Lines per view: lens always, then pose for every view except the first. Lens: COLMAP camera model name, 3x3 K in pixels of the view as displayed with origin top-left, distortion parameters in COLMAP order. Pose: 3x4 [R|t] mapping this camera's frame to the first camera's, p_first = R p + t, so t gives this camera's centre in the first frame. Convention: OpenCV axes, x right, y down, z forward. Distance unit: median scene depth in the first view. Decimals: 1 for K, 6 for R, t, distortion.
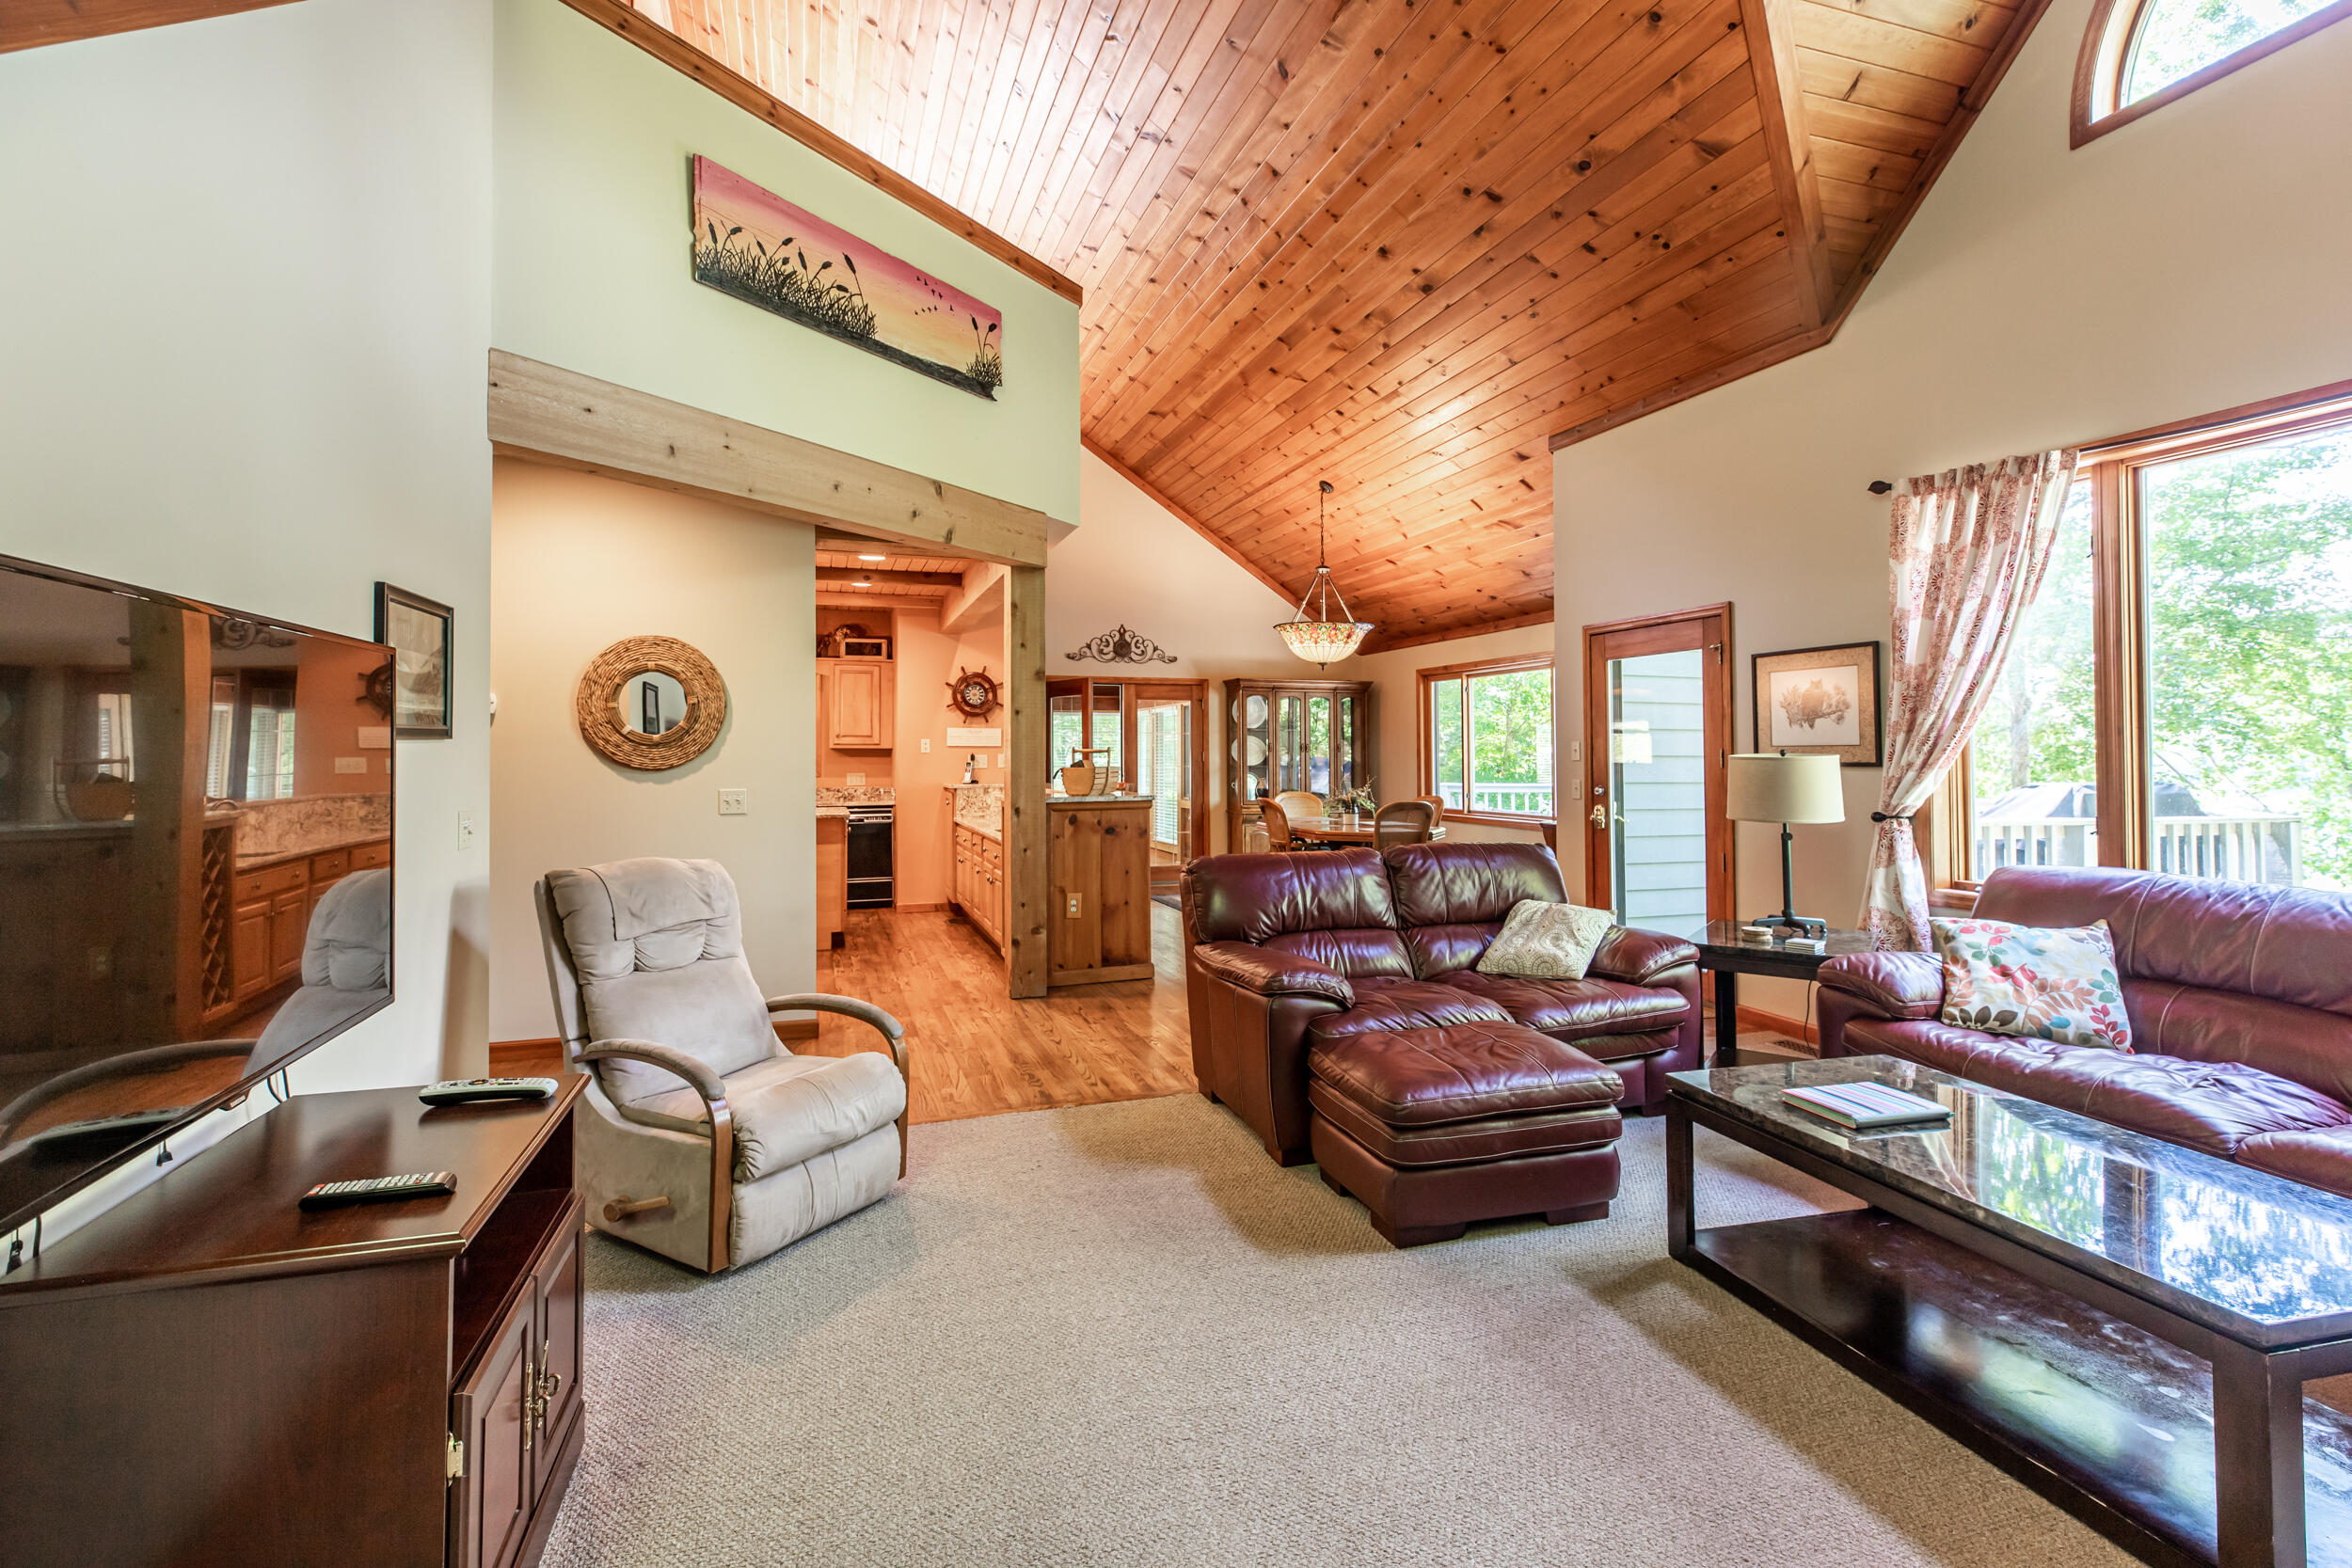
lens RADIAL K [[1084.6, 0, 1165.7], [0, 1084.6, 723.3], [0, 0, 1]] dist [0.000960, 0.000037]
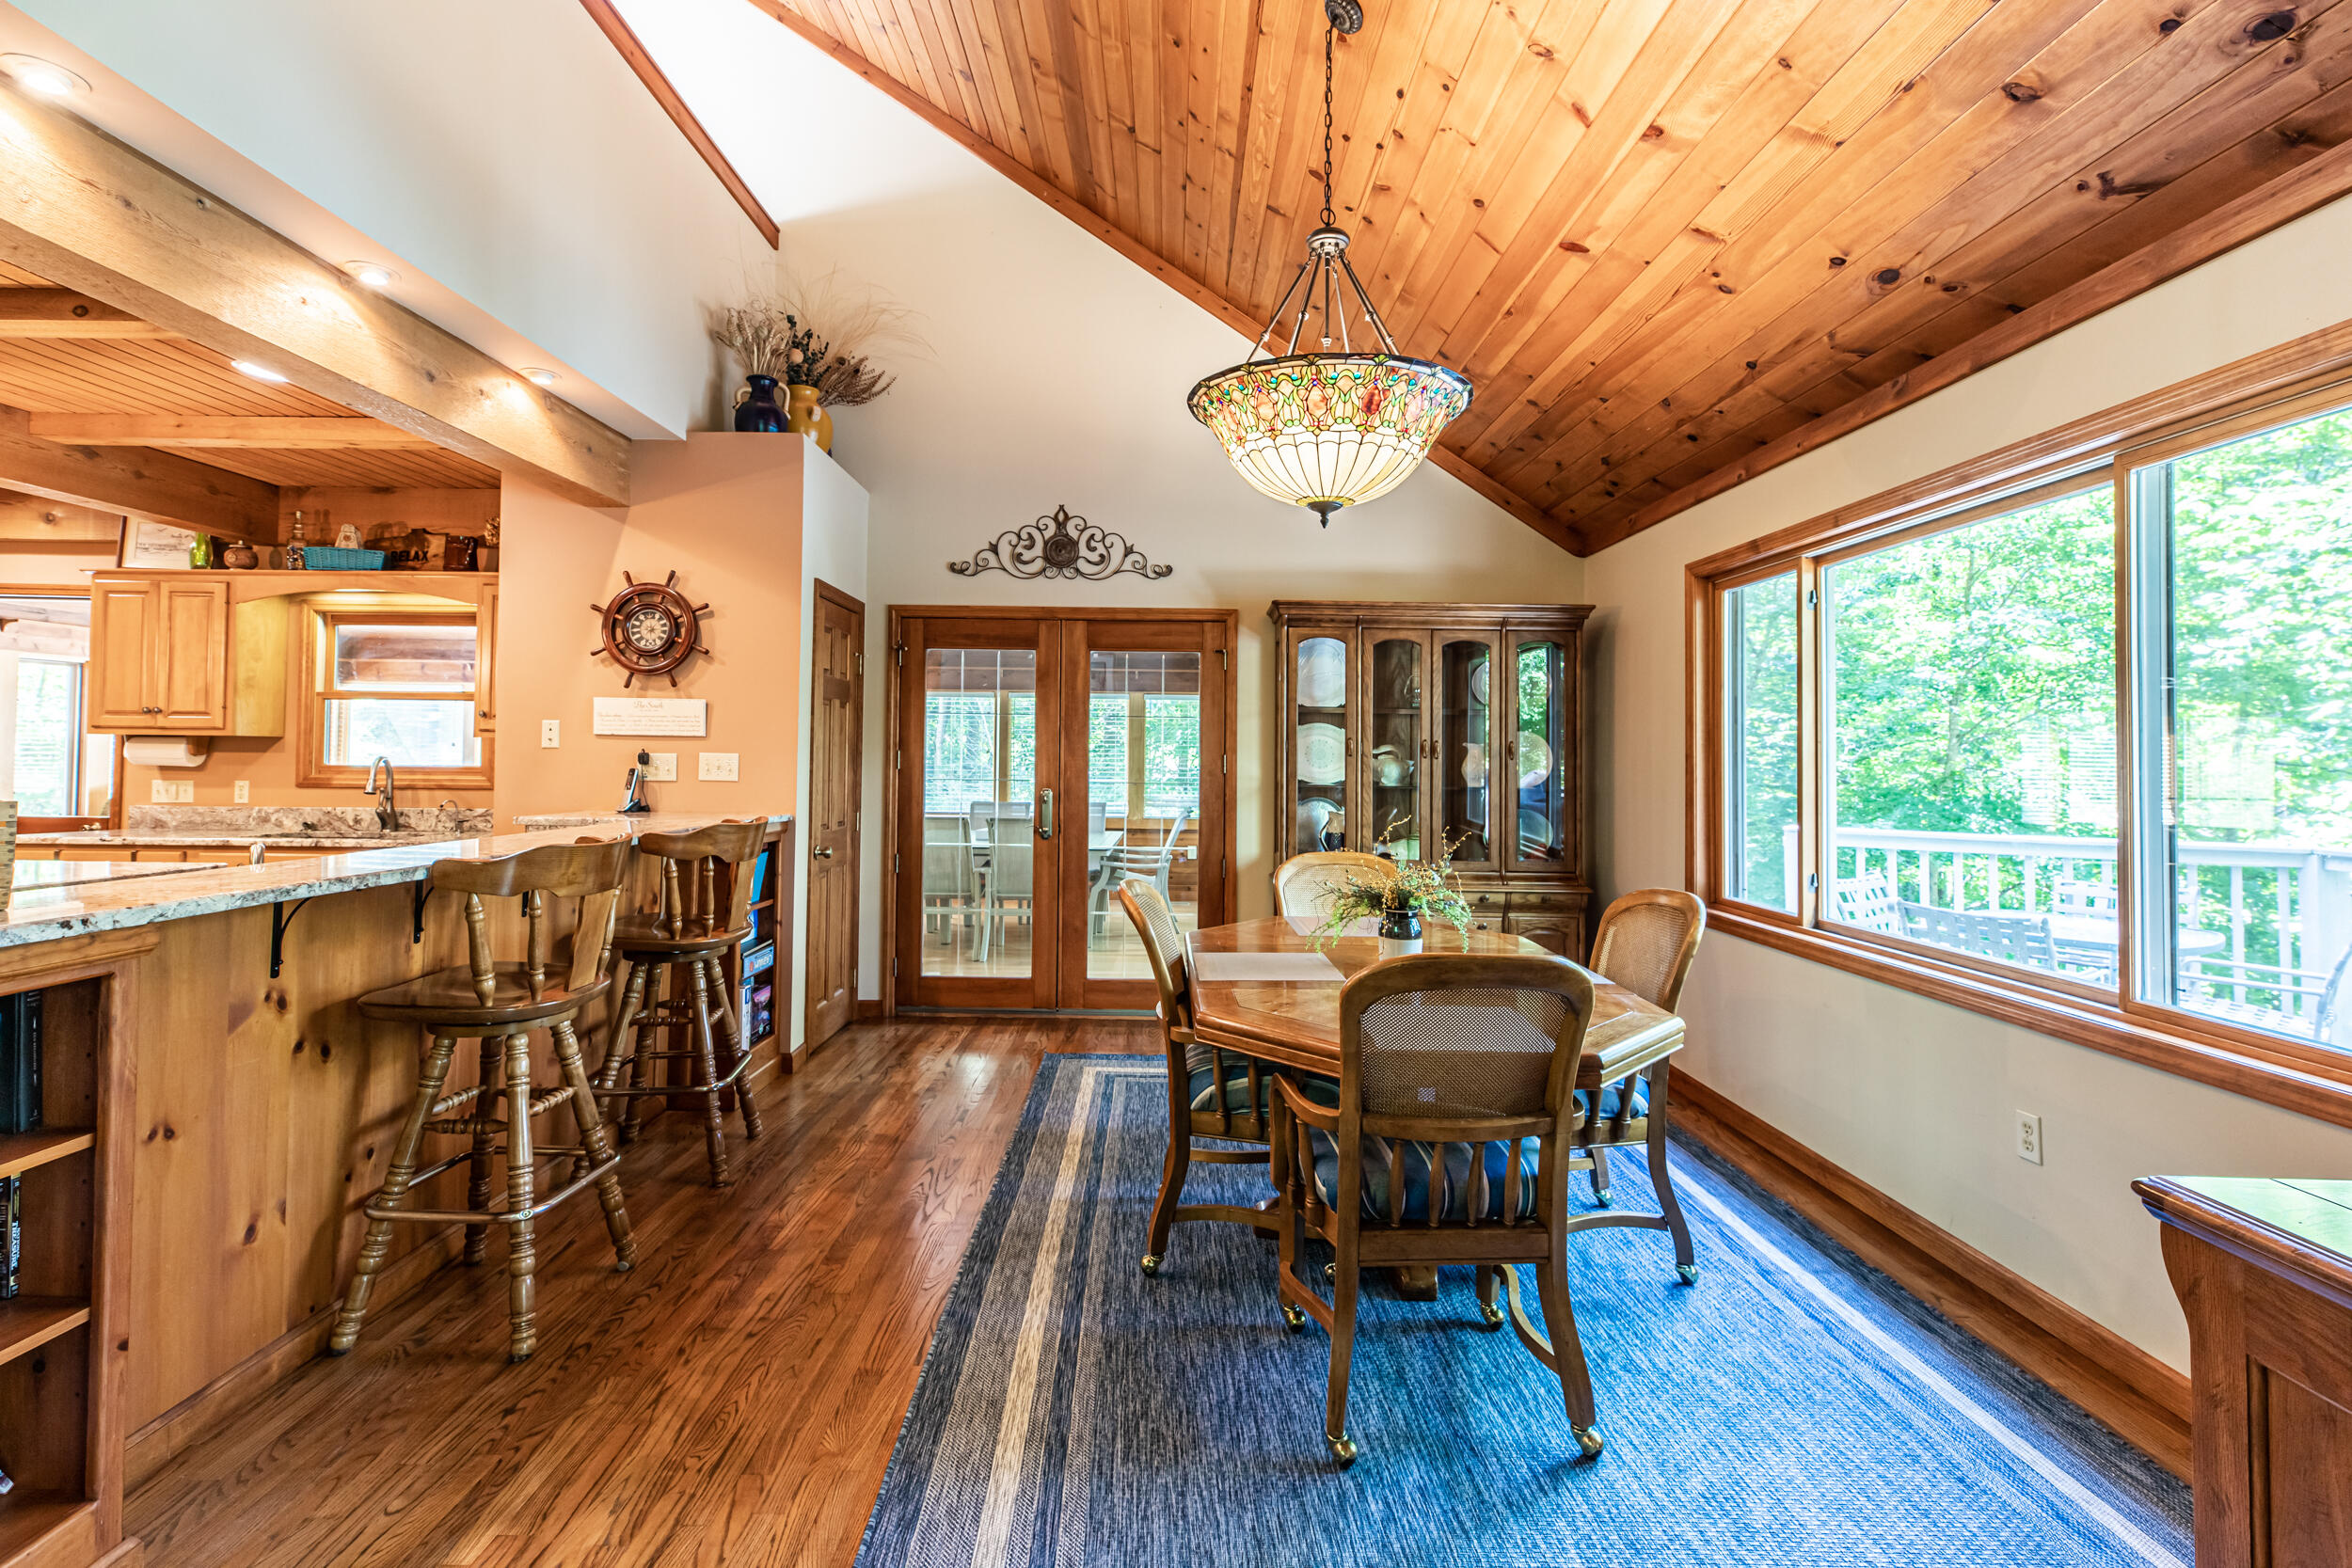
lens RADIAL K [[1074.5, 0, 1169.7], [0, 1074.5, 727.7], [0, 0, 1]] dist [0.005679, 0.000901]
pose [[0.948105, 0.006356, -0.317894, 0.179525], [-0.006163, 0.999980, 0.001612, 0.014060], [0.317898, 0.000431, 0.948125, 0.559310]]
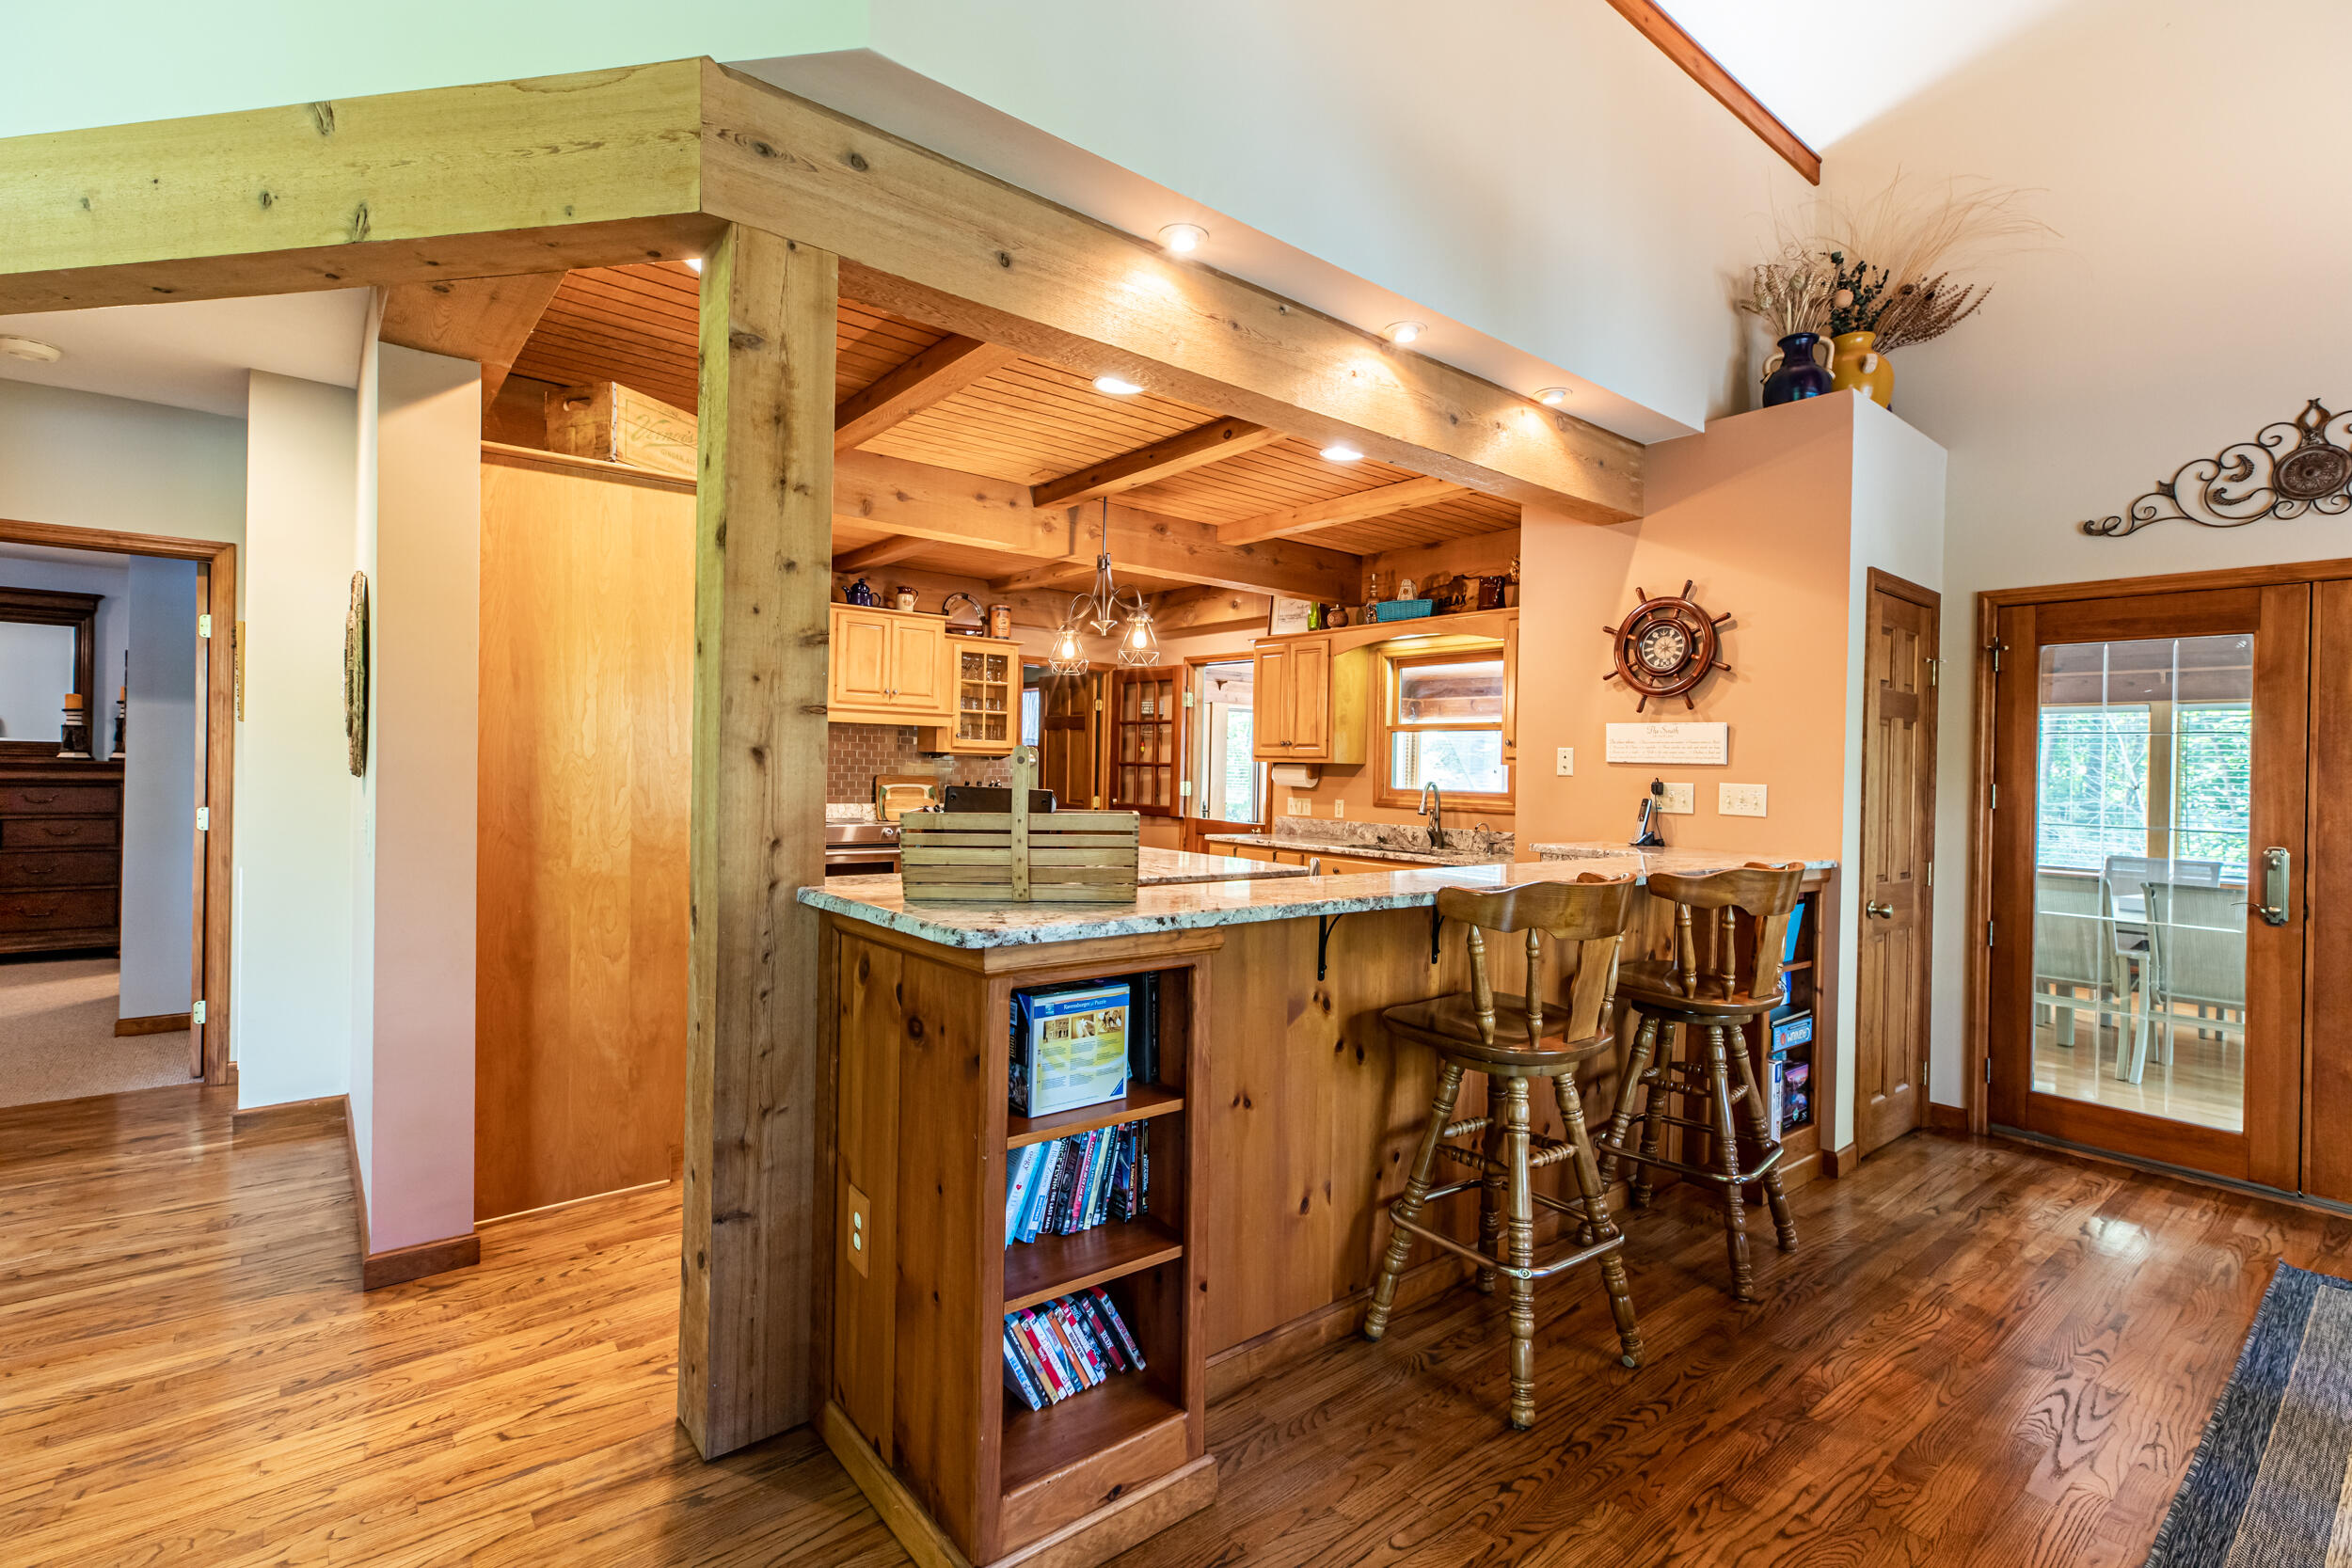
lens RADIAL K [[1073.2, 0, 1165.5], [0, 1073.2, 765.9], [0, 0, 1]] dist [0.004026, 0.000169]
pose [[0.347278, 0.011781, -0.937688, 0.151644], [0.000748, 0.999917, 0.012840, 0.014907], [0.937762, -0.005160, 0.347240, 0.592920]]
